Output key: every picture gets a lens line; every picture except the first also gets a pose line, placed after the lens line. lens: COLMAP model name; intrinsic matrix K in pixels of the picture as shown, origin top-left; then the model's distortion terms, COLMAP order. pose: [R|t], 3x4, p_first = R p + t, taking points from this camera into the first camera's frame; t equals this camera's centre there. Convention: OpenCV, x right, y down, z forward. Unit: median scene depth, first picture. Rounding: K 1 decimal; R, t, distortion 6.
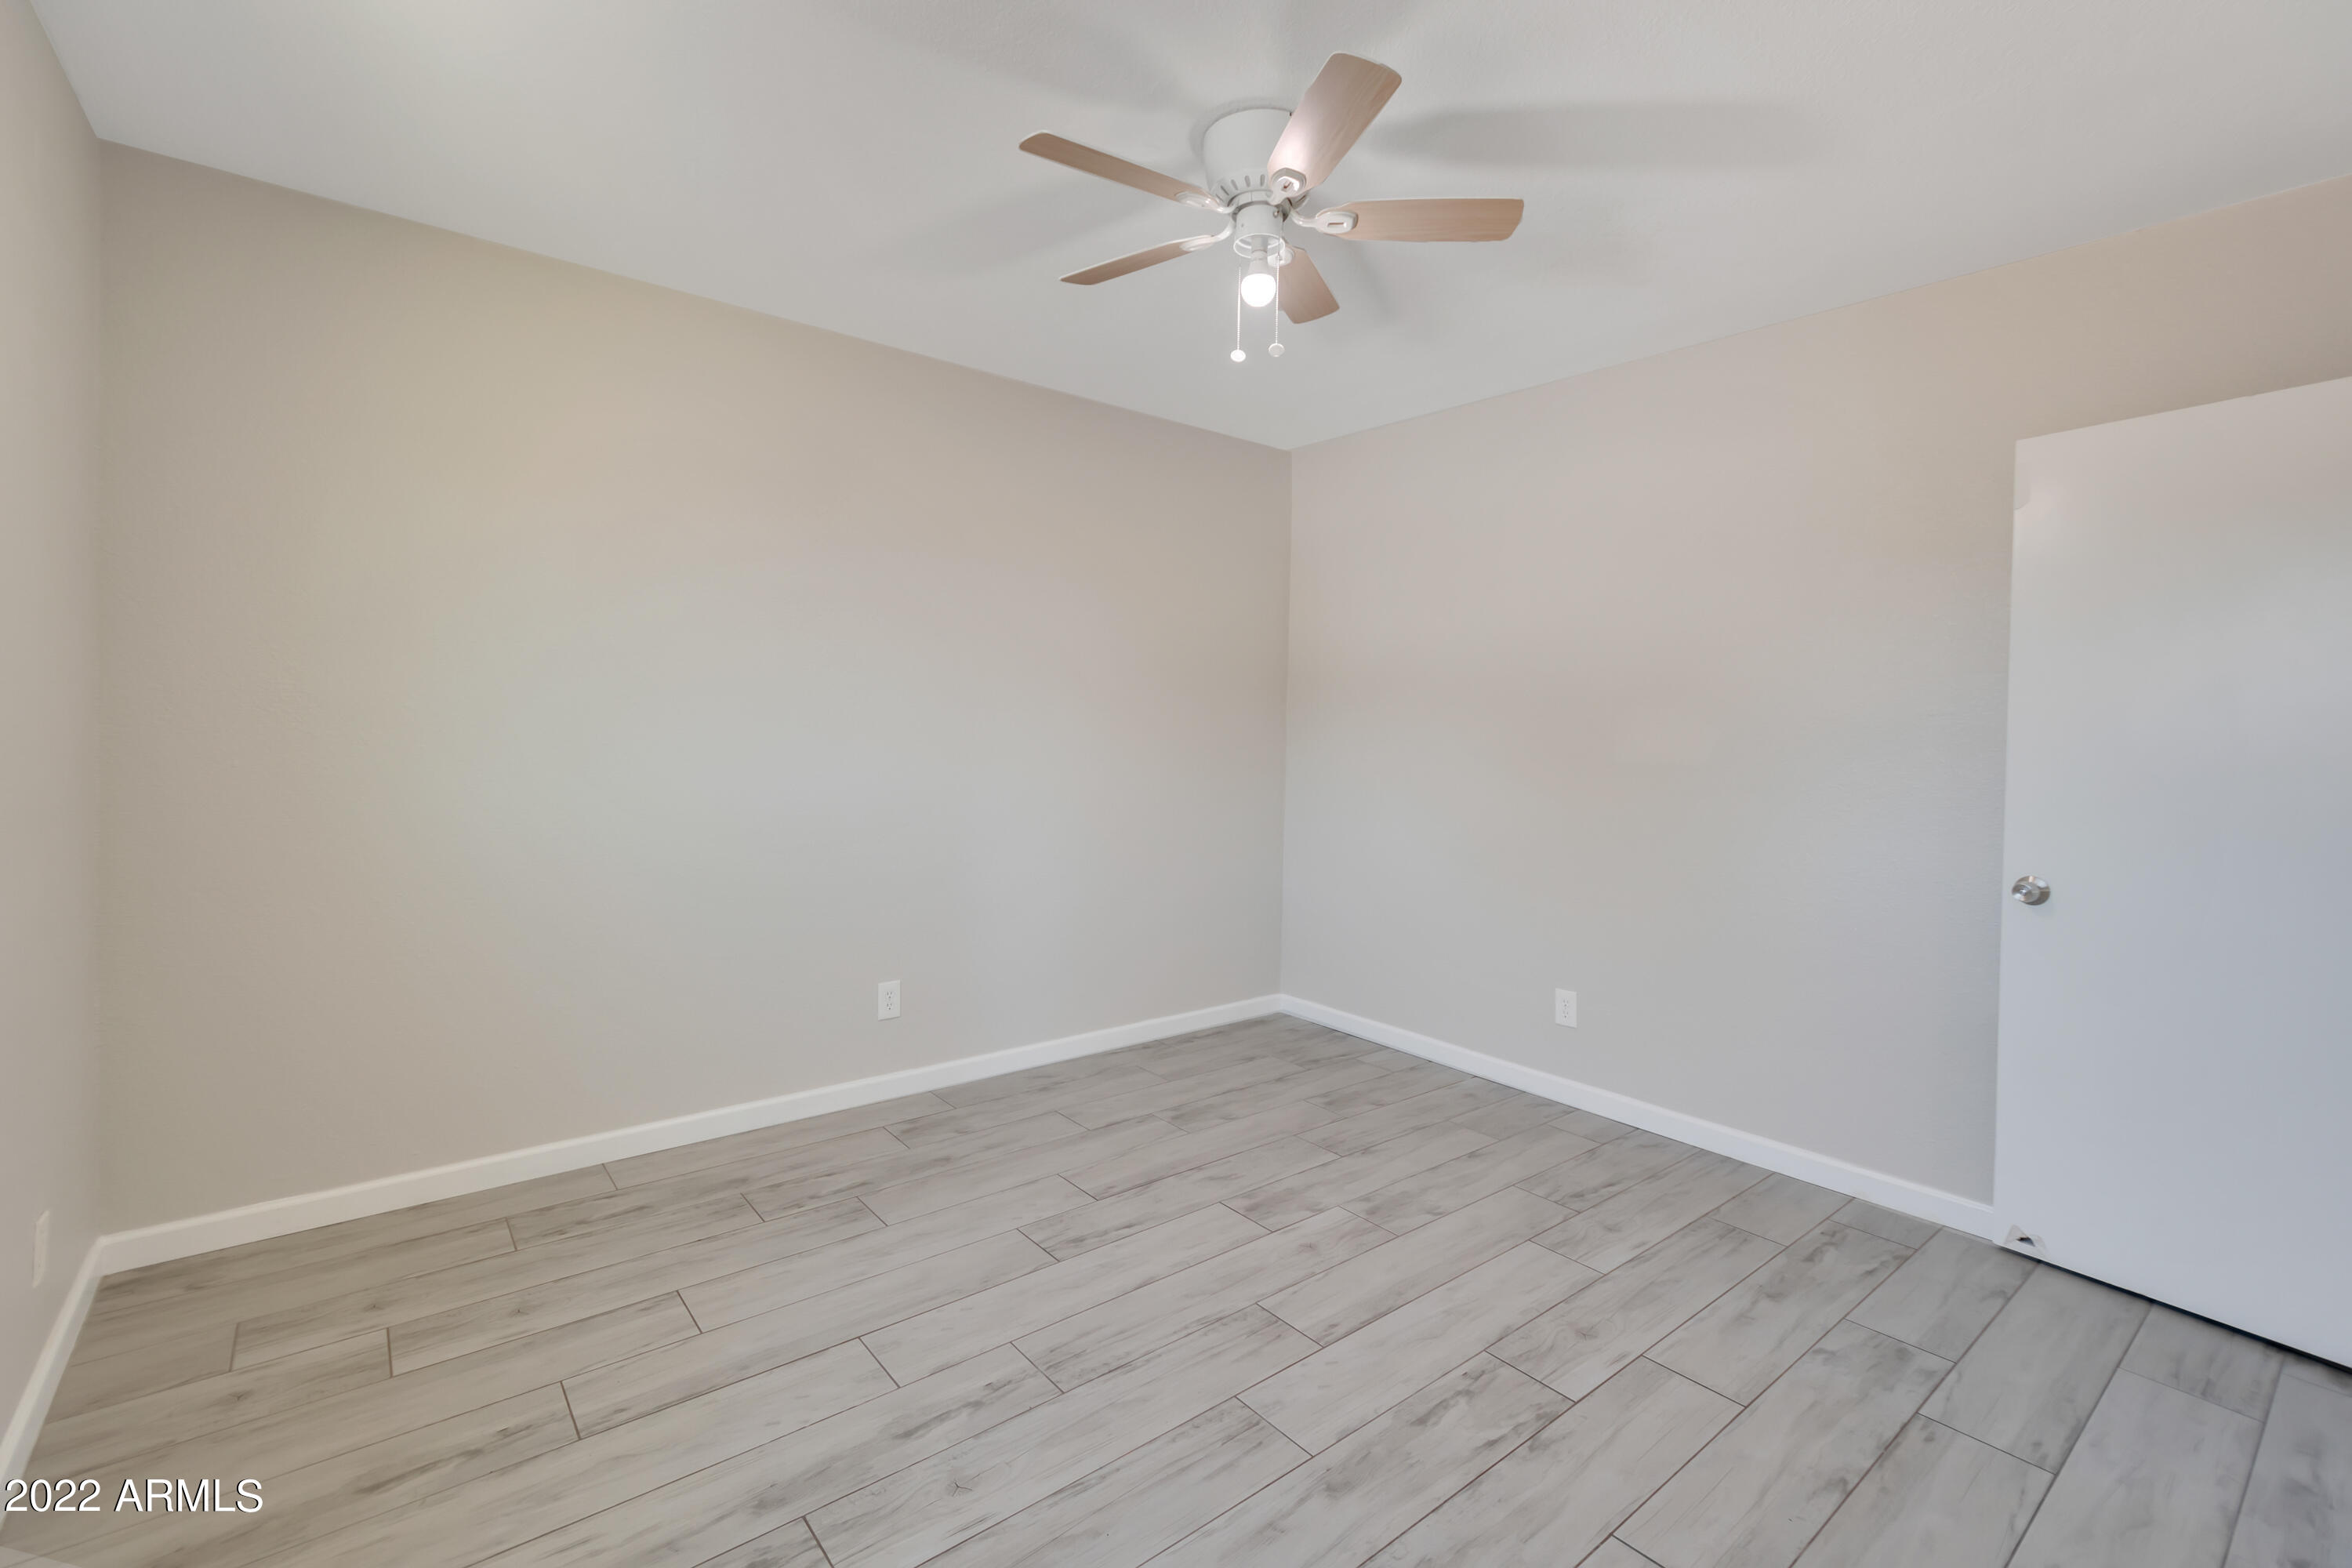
lens RADIAL K [[1036.8, 0, 1155.2], [0, 1036.8, 768.4], [0, 0, 1]] dist [0.001122, -0.001853]
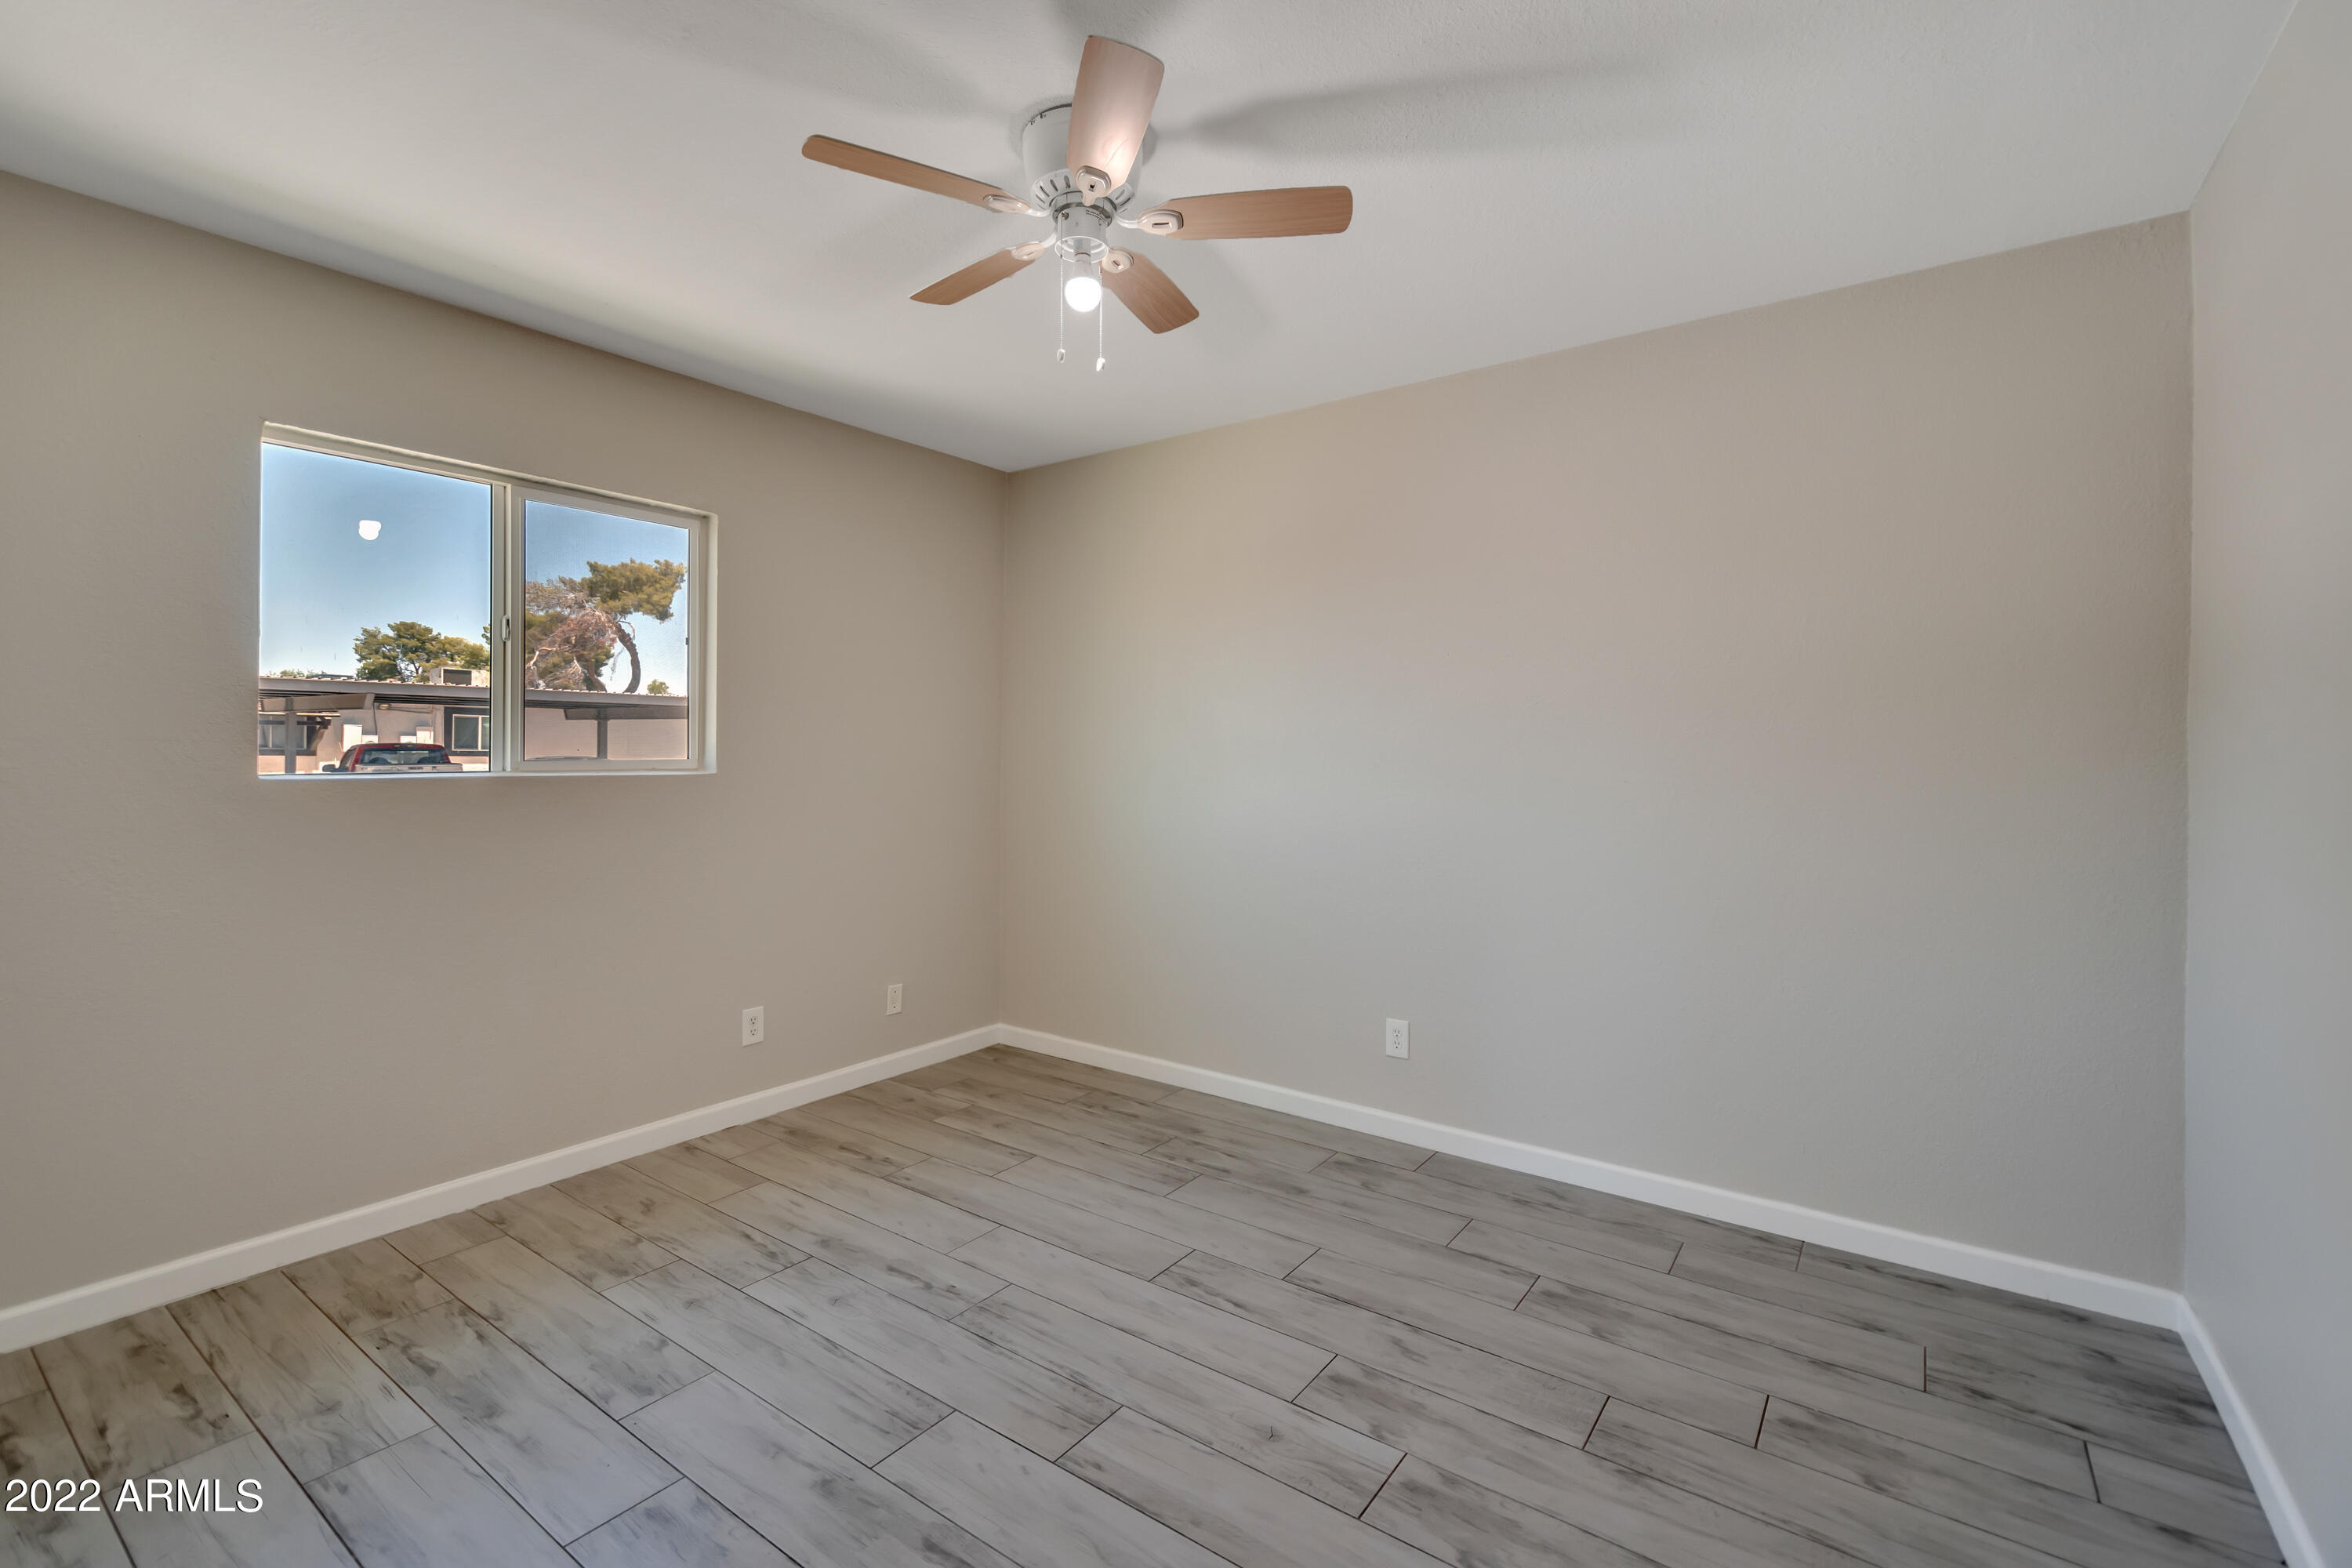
lens RADIAL K [[1036.8, 0, 1164.2], [0, 1036.8, 782.4], [0, 0, 1]] dist [0.001122, -0.001853]
pose [[0.258531, 0.012790, -0.965918, 0.782459], [-0.045867, 0.998947, 0.000951, -0.012287], [0.964913, 0.044058, 0.258846, 0.645237]]
